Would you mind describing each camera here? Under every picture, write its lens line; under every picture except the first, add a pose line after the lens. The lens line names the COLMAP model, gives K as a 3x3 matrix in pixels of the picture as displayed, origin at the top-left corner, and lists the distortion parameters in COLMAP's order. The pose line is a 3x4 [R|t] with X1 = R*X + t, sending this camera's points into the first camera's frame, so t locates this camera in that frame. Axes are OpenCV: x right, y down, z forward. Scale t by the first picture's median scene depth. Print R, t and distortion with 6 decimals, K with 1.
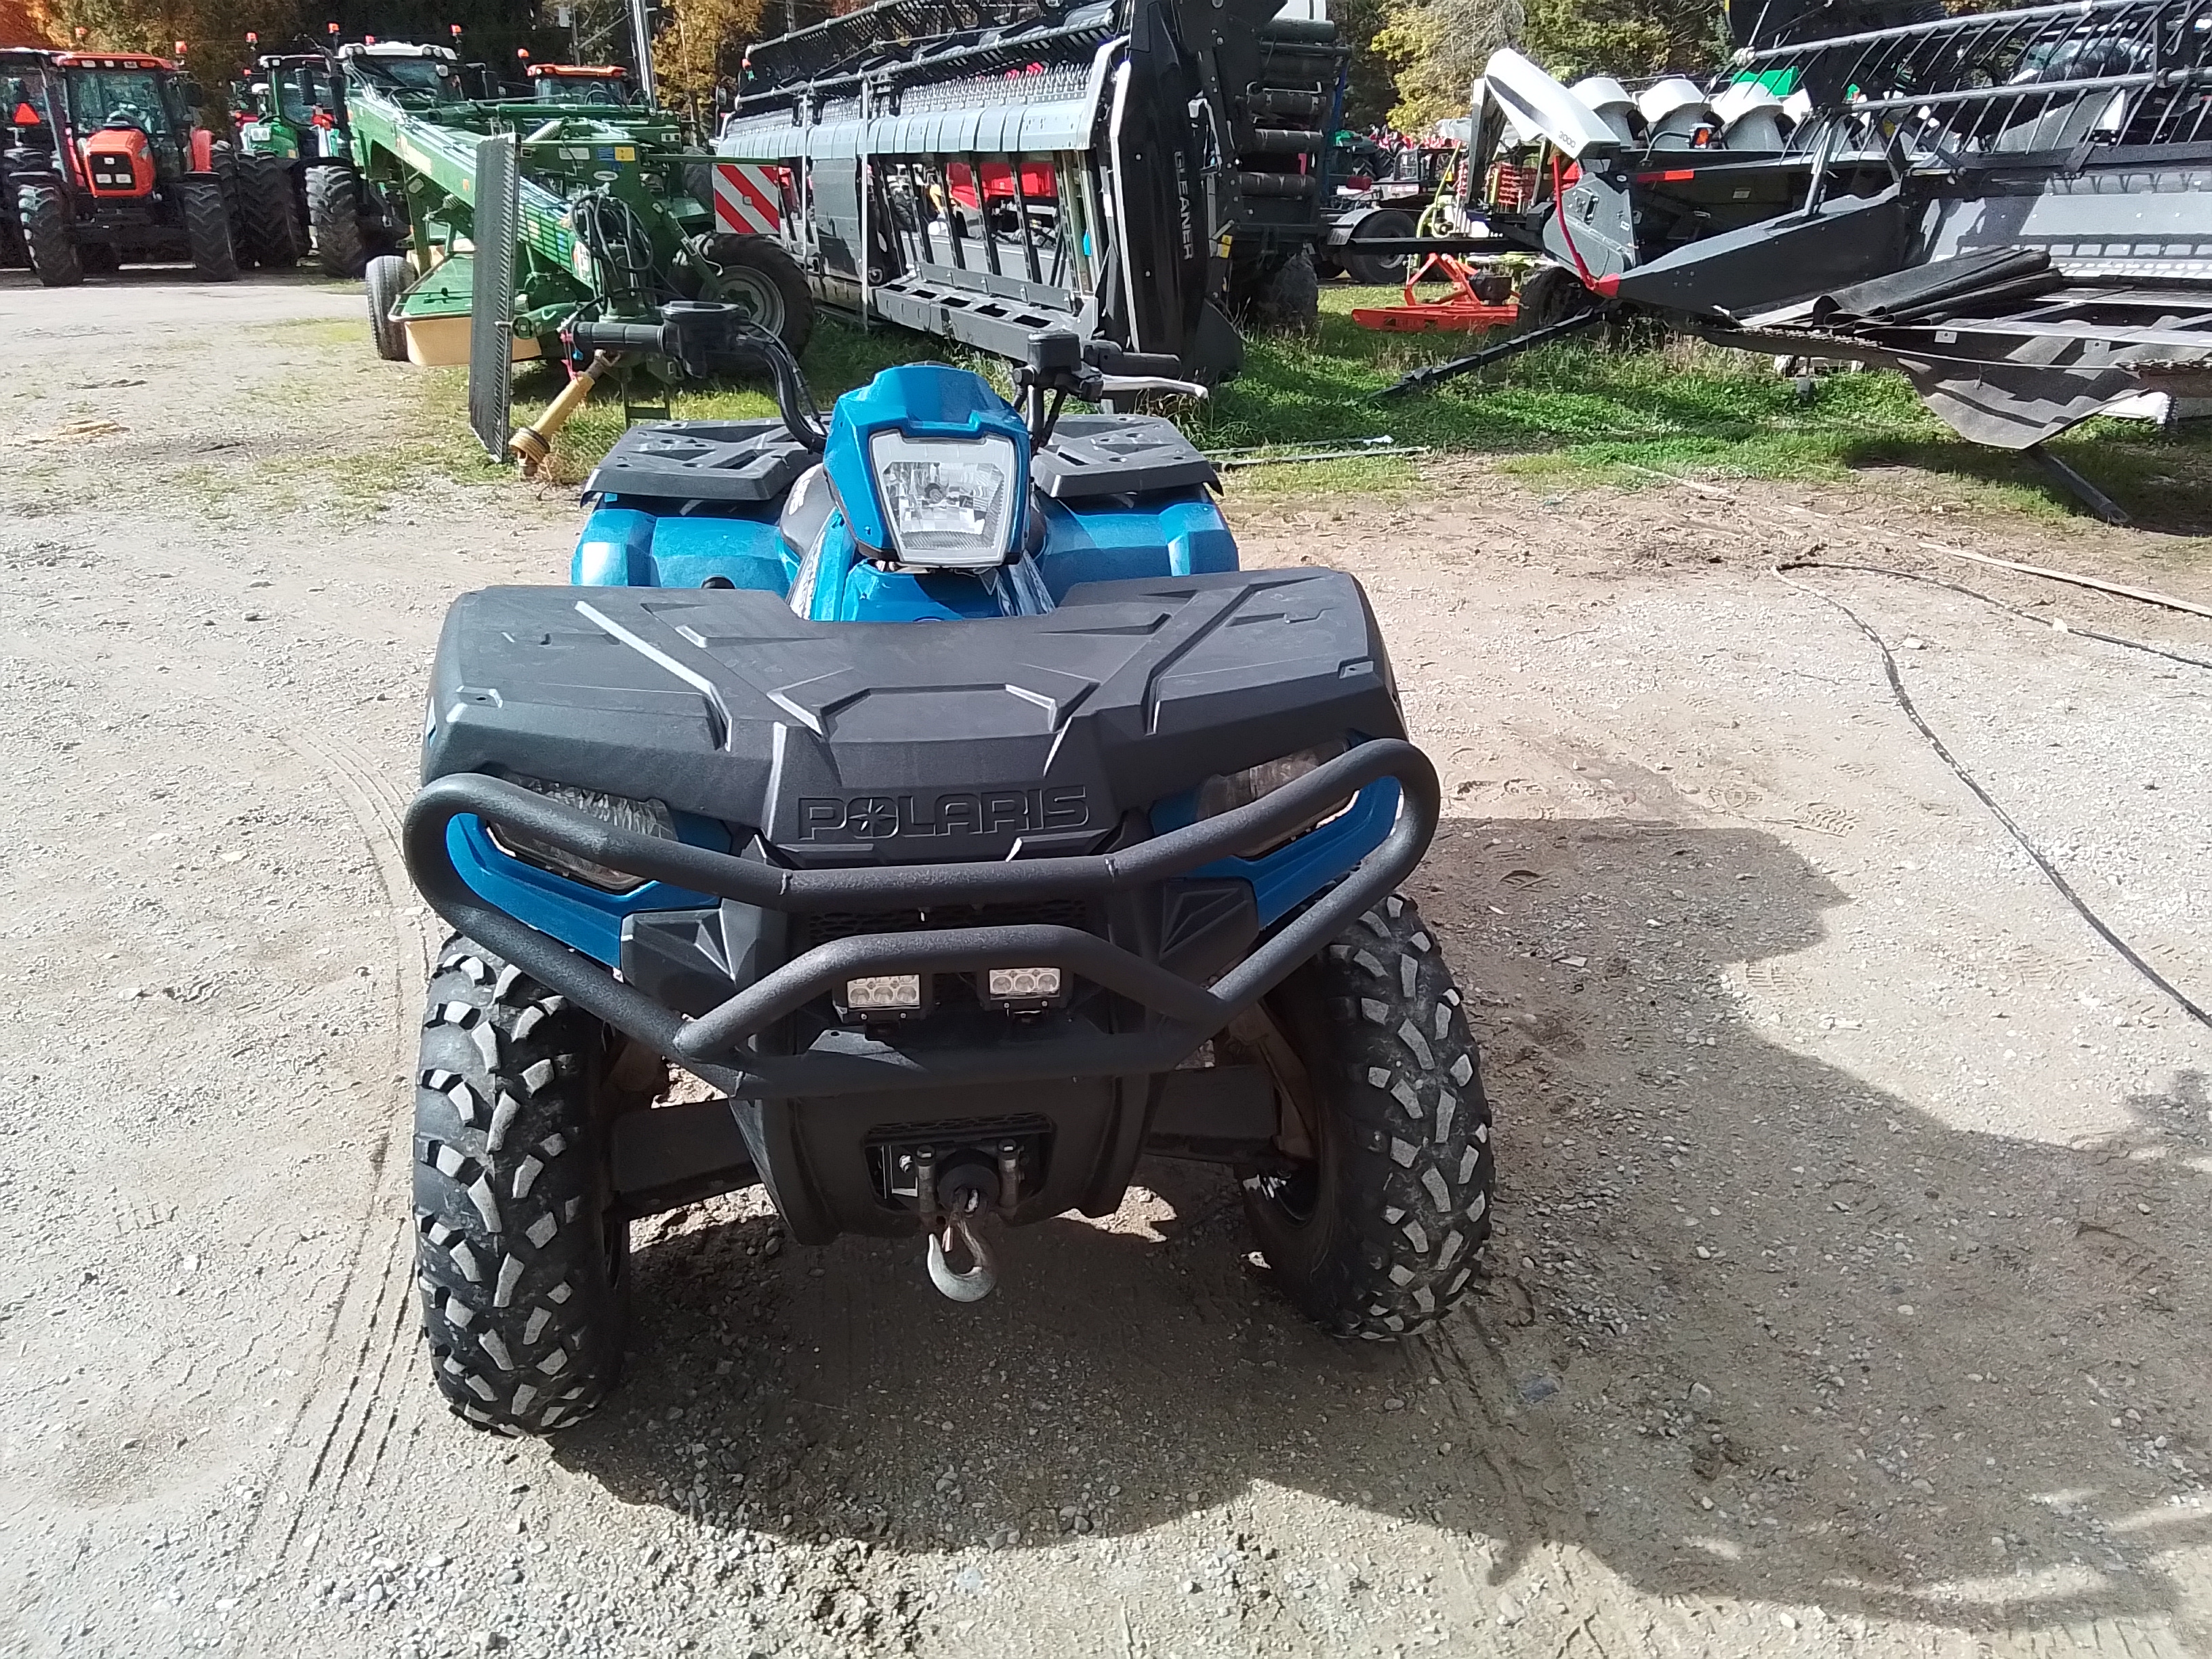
lens RADIAL K [[1522.6, 0, 1103.0], [0, 1522.6, 824.0], [0, 0, 1]] dist [0.042409, -0.056401]
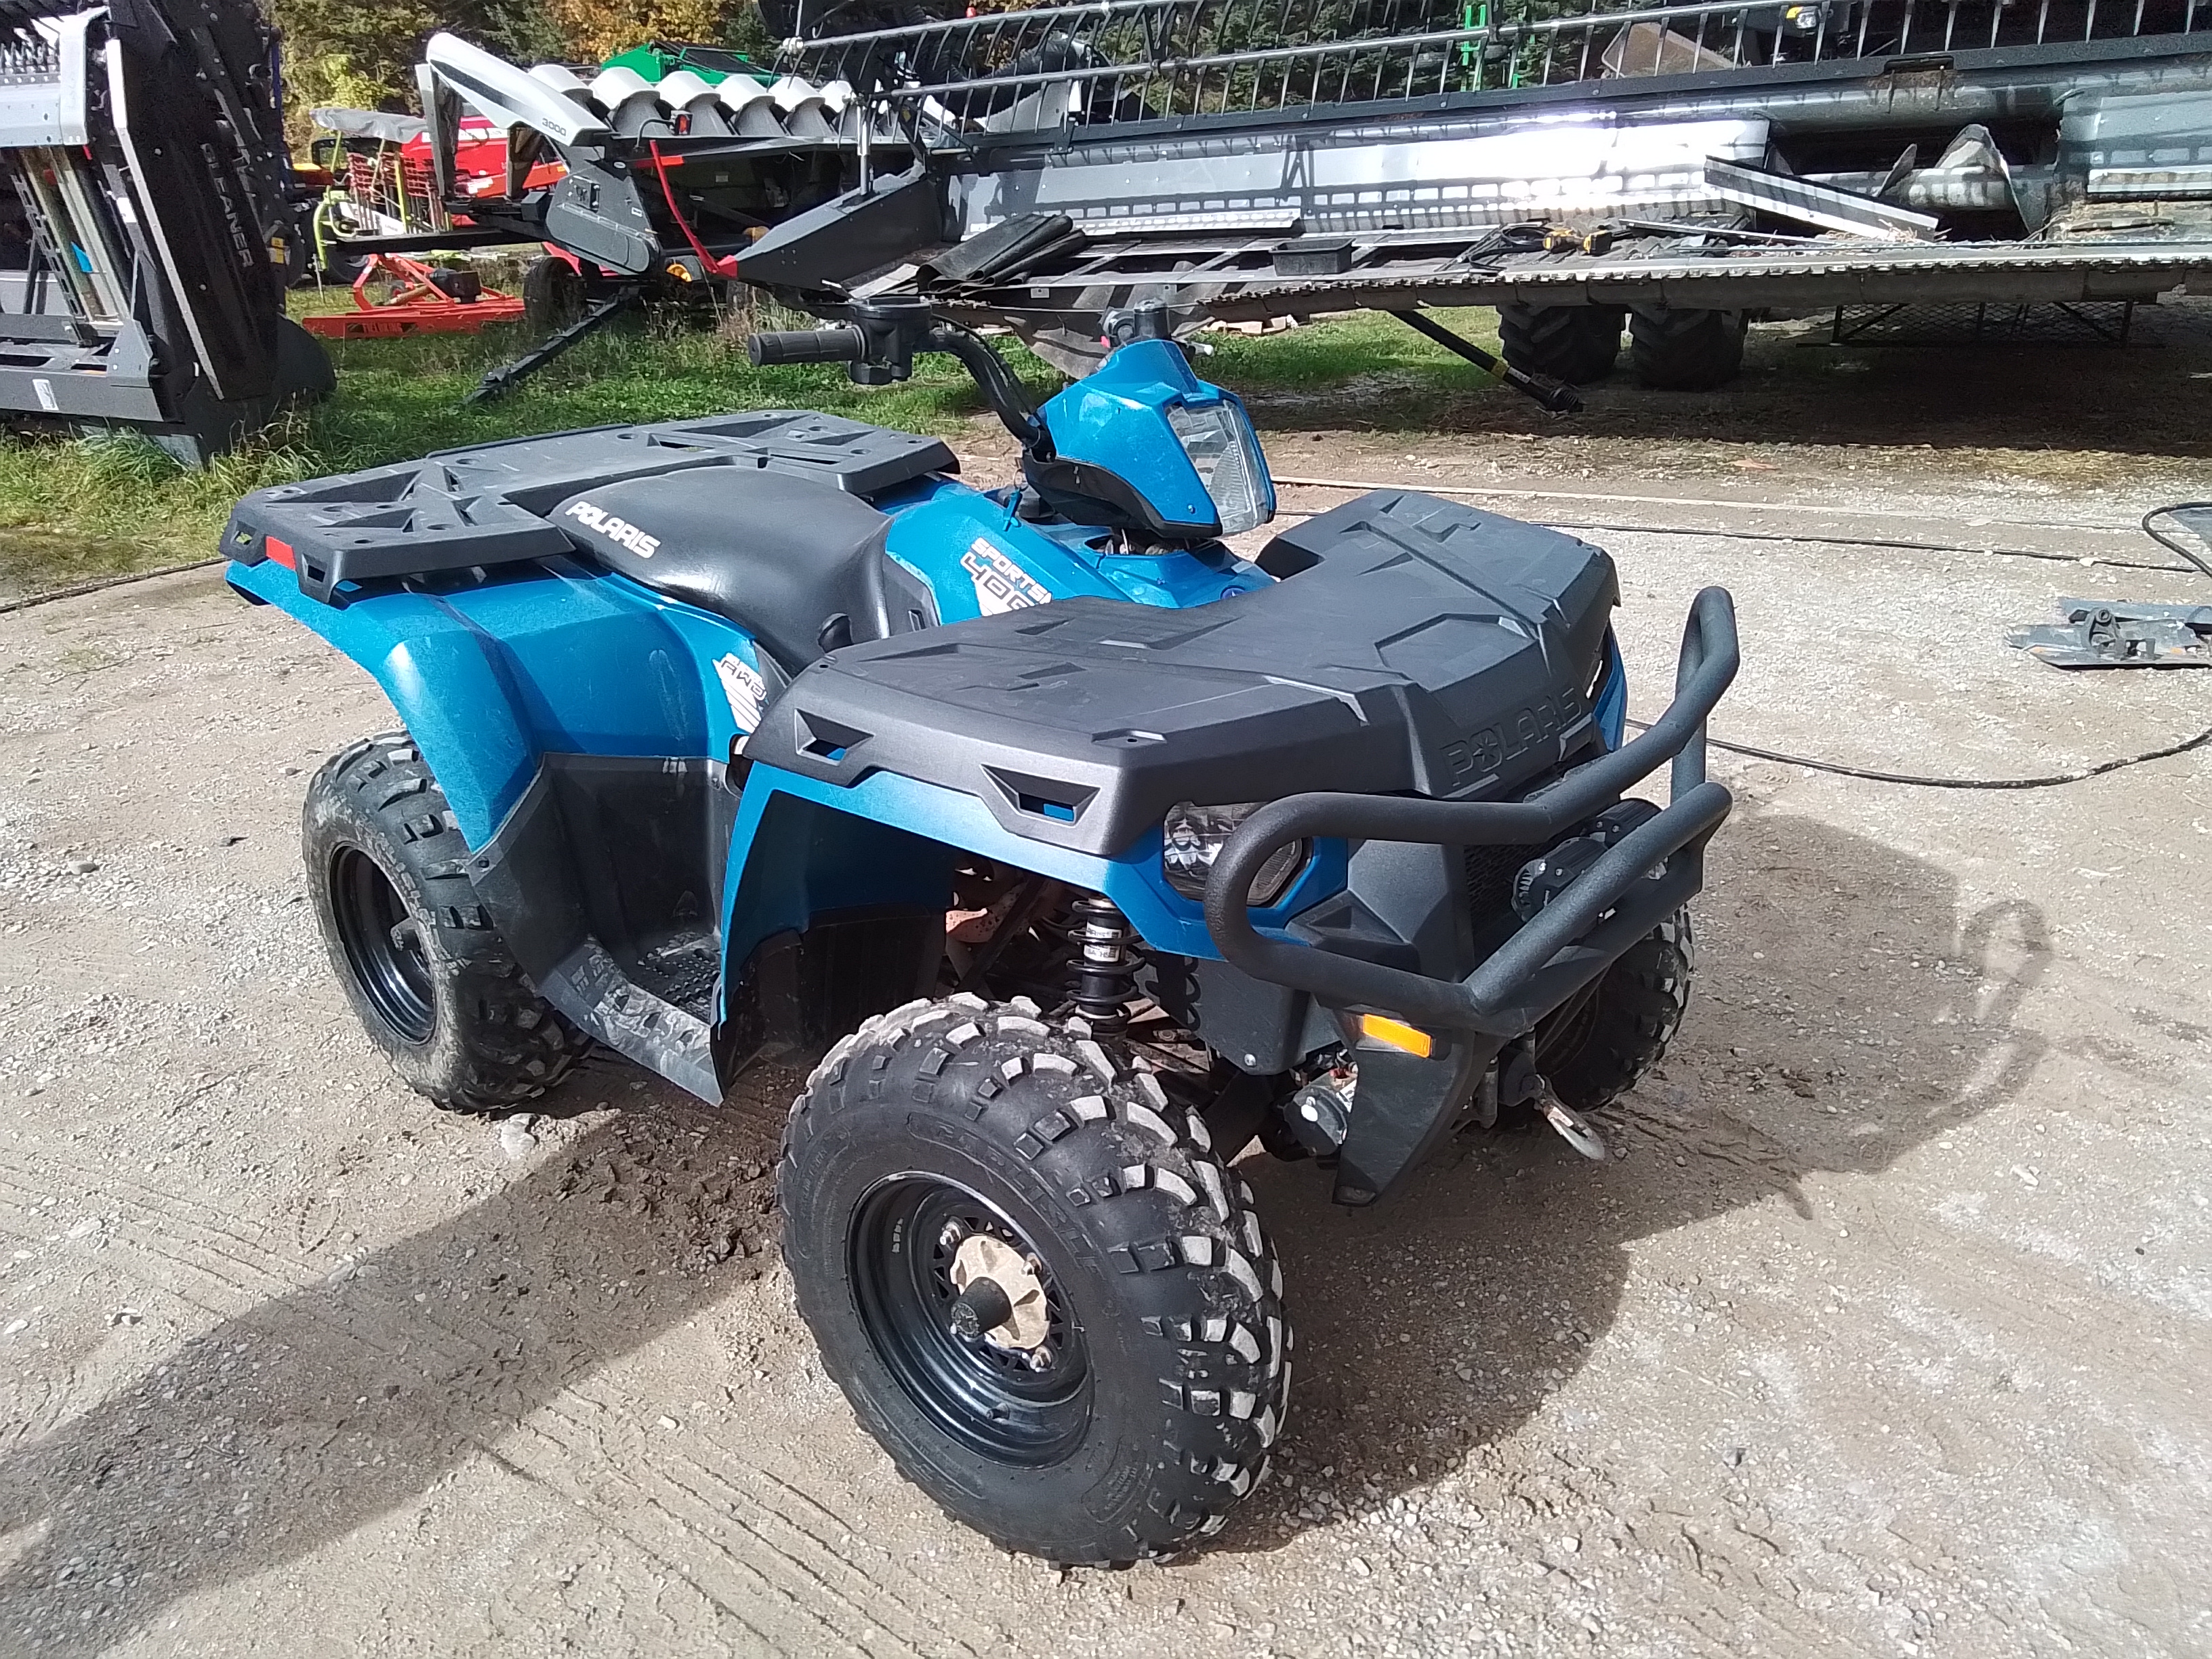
lens RADIAL K [[1522.6, 0, 1103.0], [0, 1522.6, 824.0], [0, 0, 1]] dist [0.042409, -0.056401]
pose [[0.761288, -0.276436, 0.586536, -0.189055], [0.273517, 0.957059, 0.096057, -0.024573], [-0.587903, 0.087300, 0.804207, 0.060099]]
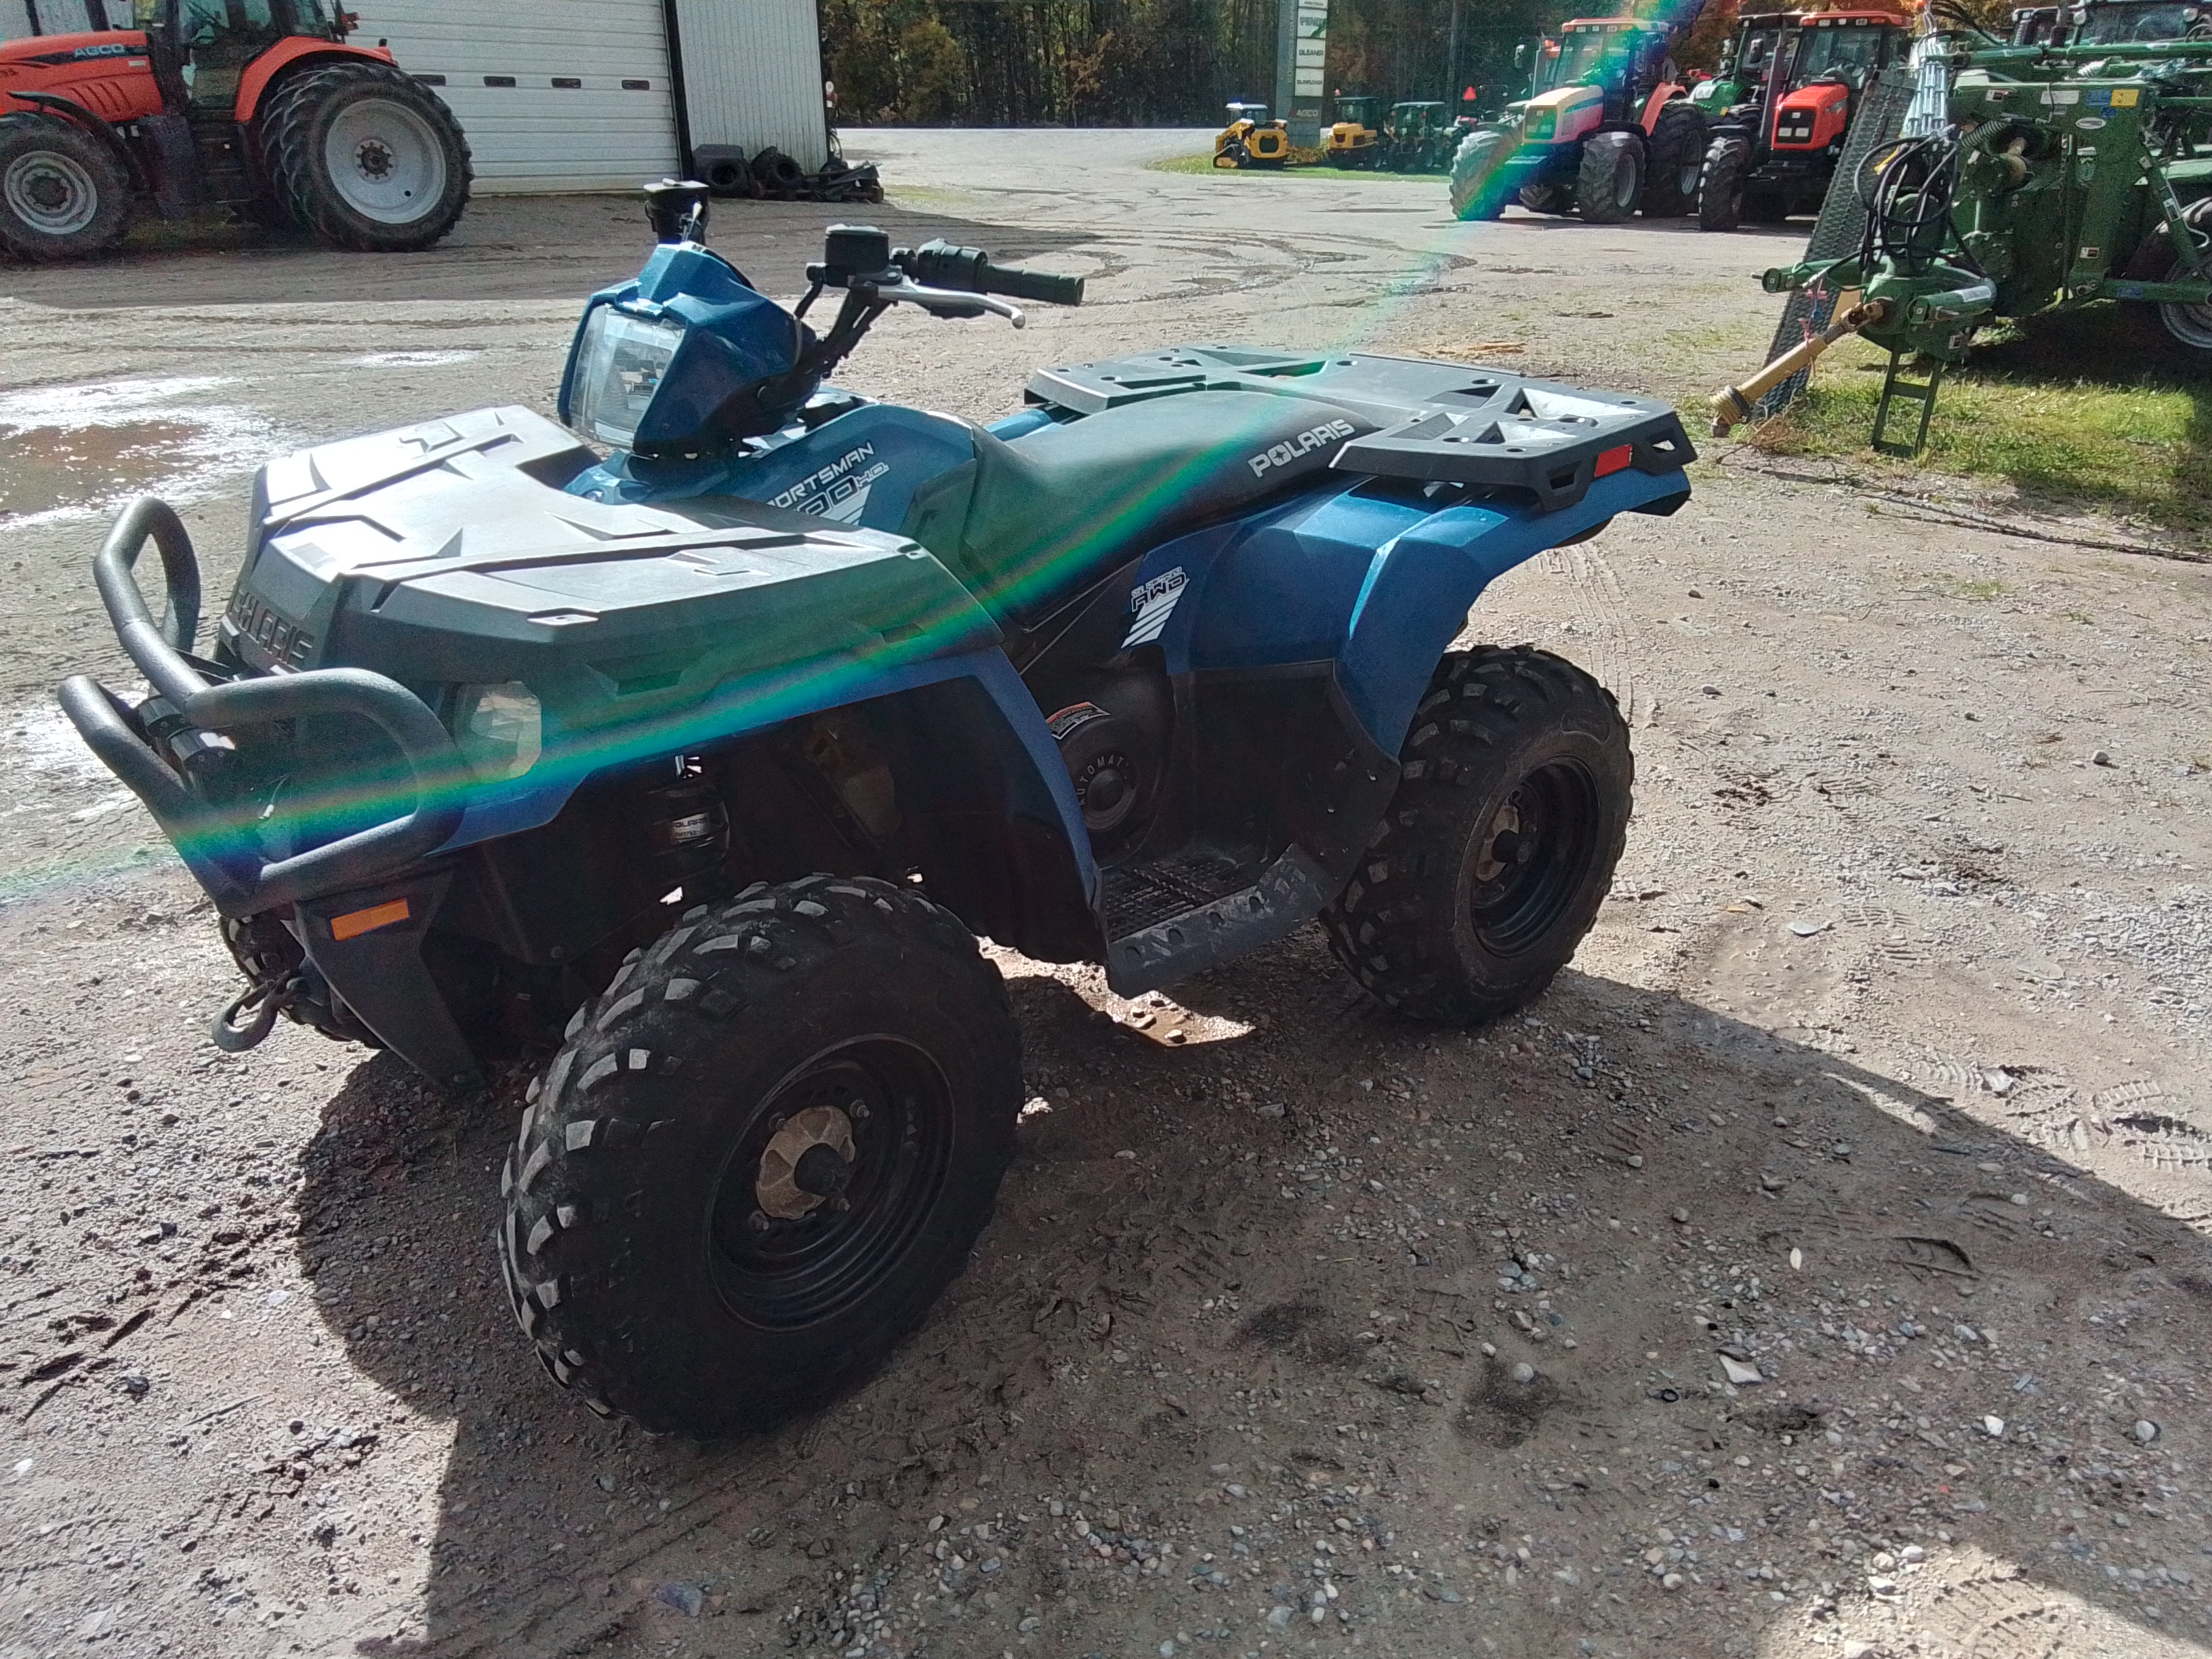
lens RADIAL K [[1522.6, 0, 1103.0], [0, 1522.6, 824.0], [0, 0, 1]] dist [0.042409, -0.056401]
pose [[0.542138, 0.344480, -0.766433, 0.216200], [-0.328590, 0.926387, 0.183944, -0.053015], [0.773379, 0.152119, 0.615423, 0.155491]]
